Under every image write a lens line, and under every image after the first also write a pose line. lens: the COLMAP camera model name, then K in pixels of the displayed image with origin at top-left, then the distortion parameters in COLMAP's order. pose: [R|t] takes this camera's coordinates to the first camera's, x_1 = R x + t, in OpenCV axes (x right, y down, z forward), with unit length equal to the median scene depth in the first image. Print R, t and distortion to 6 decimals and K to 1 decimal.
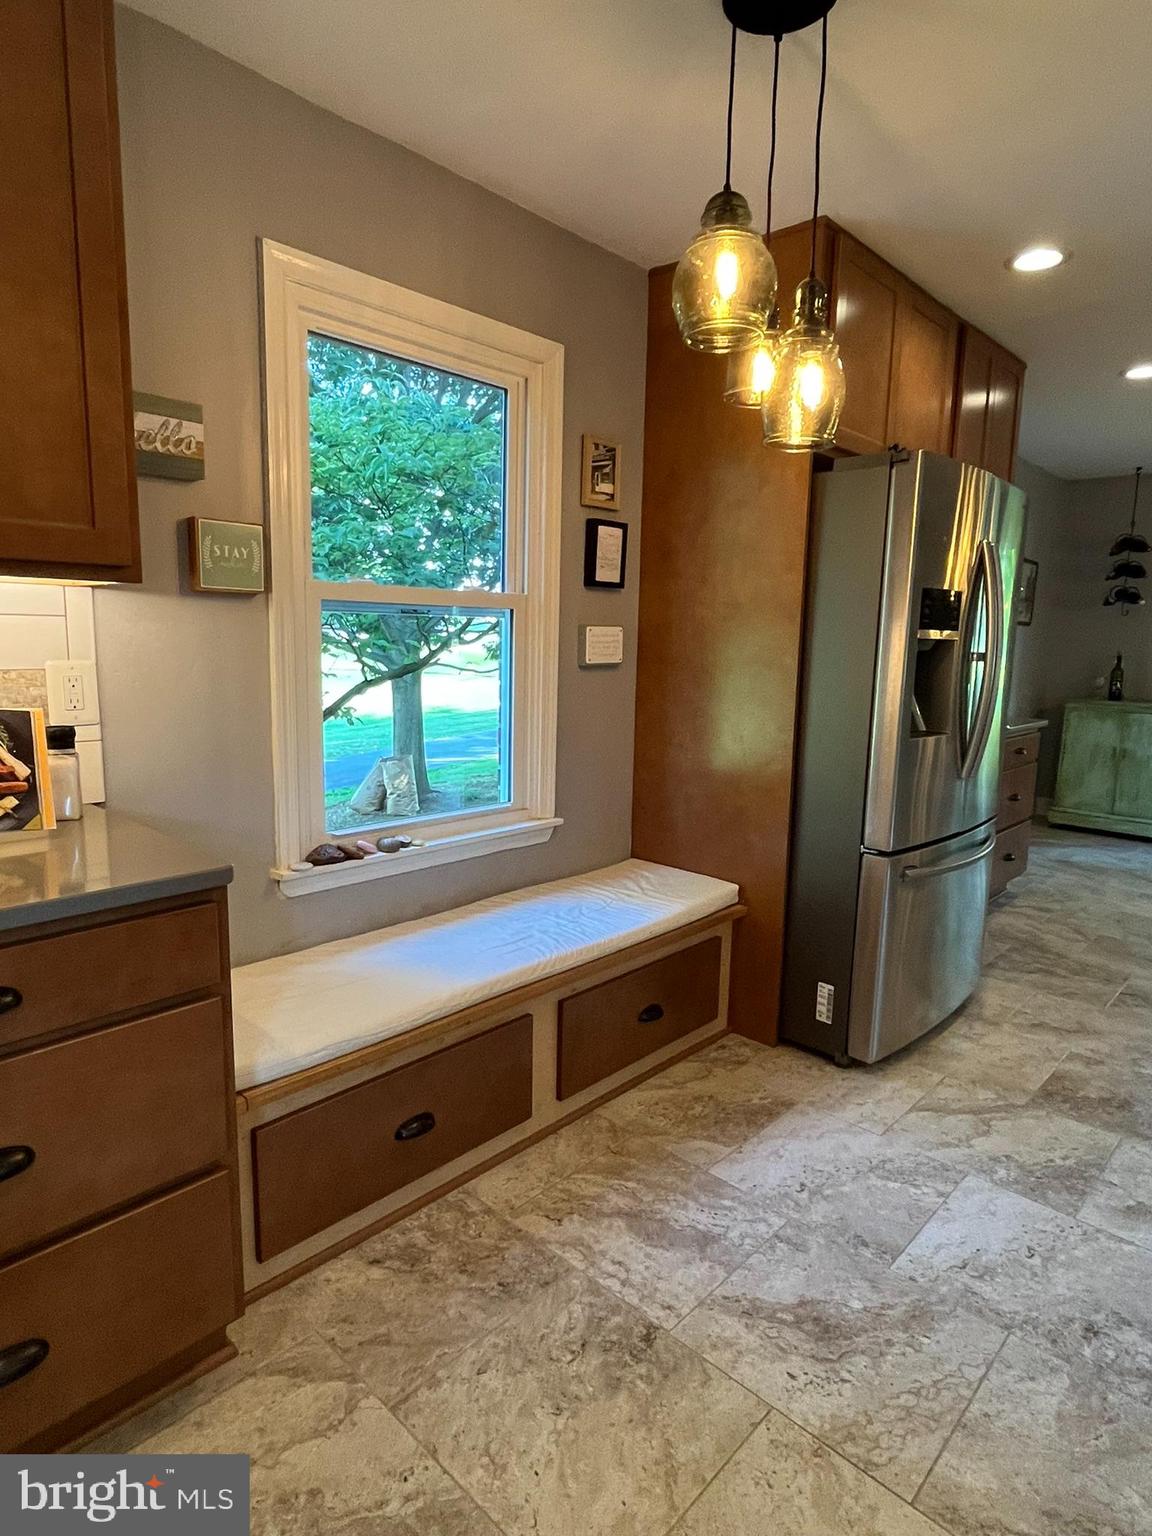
lens RADIAL K [[850.4, 0, 578.5], [0, 850.4, 763.3], [0, 0, 1]] dist [0.005899, 0.002799]
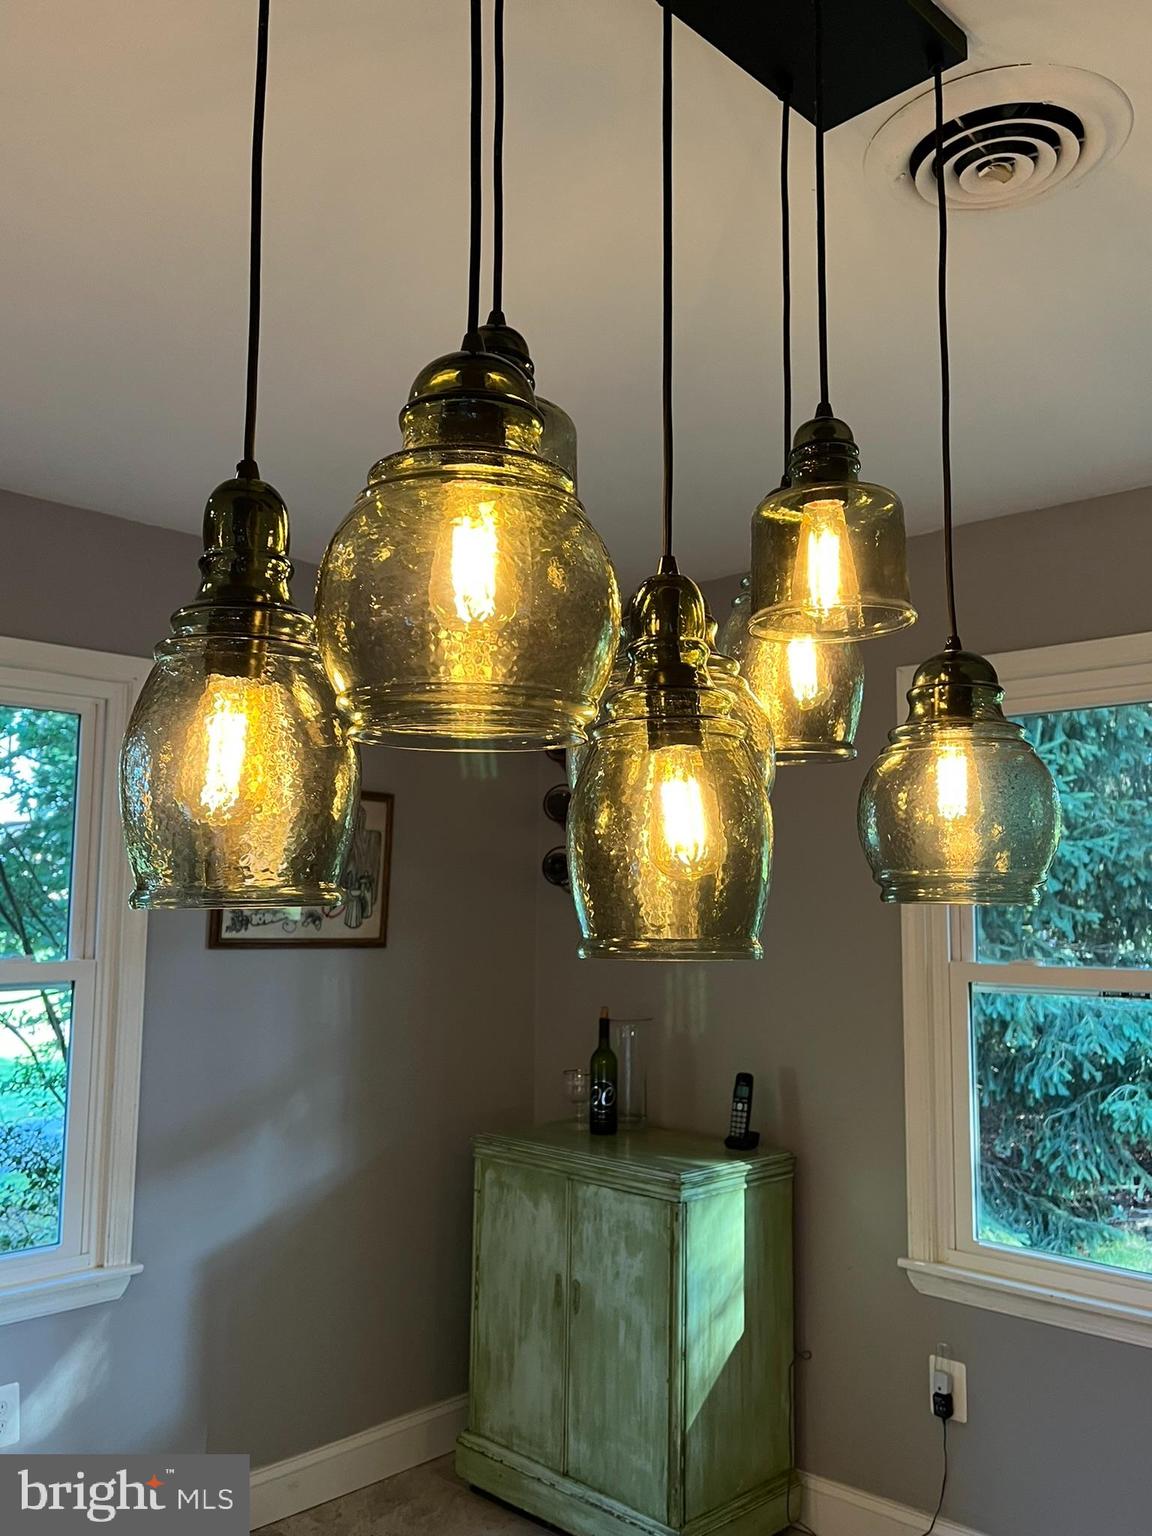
lens RADIAL K [[1221.0, 0, 577.7], [0, 1221.0, 768.6], [0, 0, 1]] dist [-0.010147, -0.003659]
pose [[0.999788, -0.019744, -0.005776, 0.649236], [0.017462, 0.962972, -0.269035, -0.088517], [0.010874, 0.268877, 0.963113, 0.437007]]
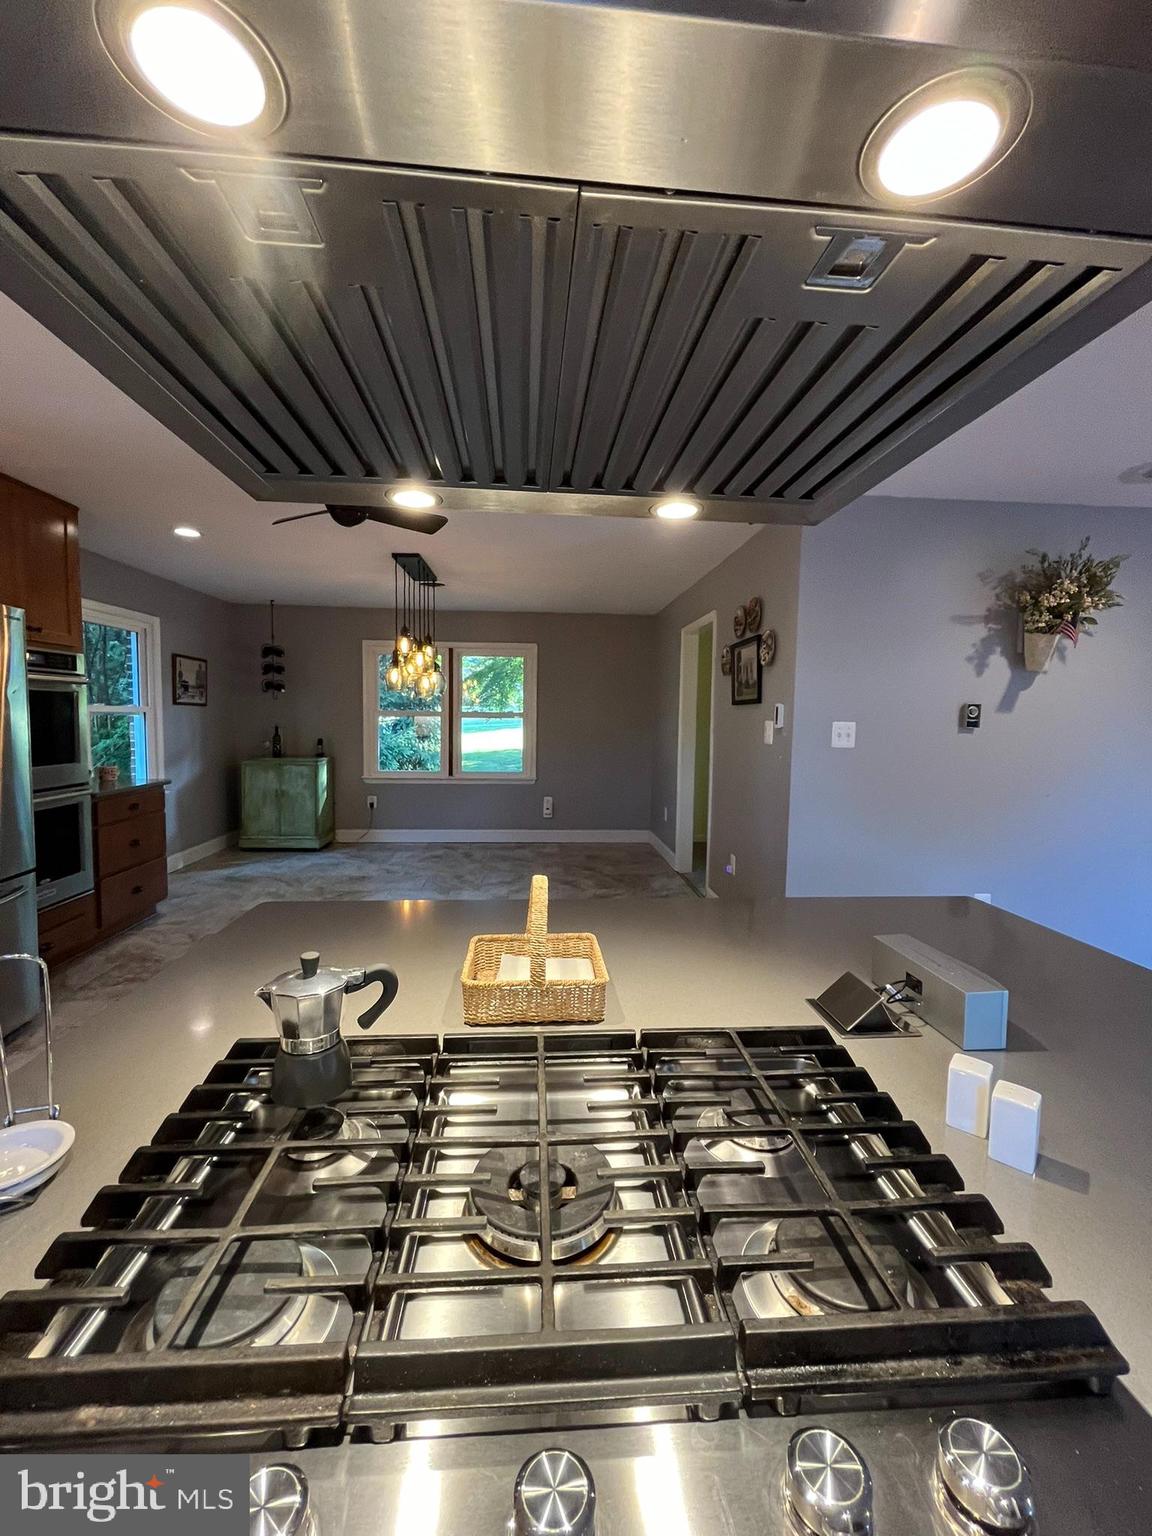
lens RADIAL K [[623.5, 0, 576.5], [0, 623.5, 765.0], [0, 0, 1]] dist [0.000338, 0.000004]
pose [[0.670704, -0.073279, 0.738097, 0.193618], [0.112054, 0.993697, -0.003168, 0.000443], [-0.733212, 0.084832, 0.674687, -0.092021]]
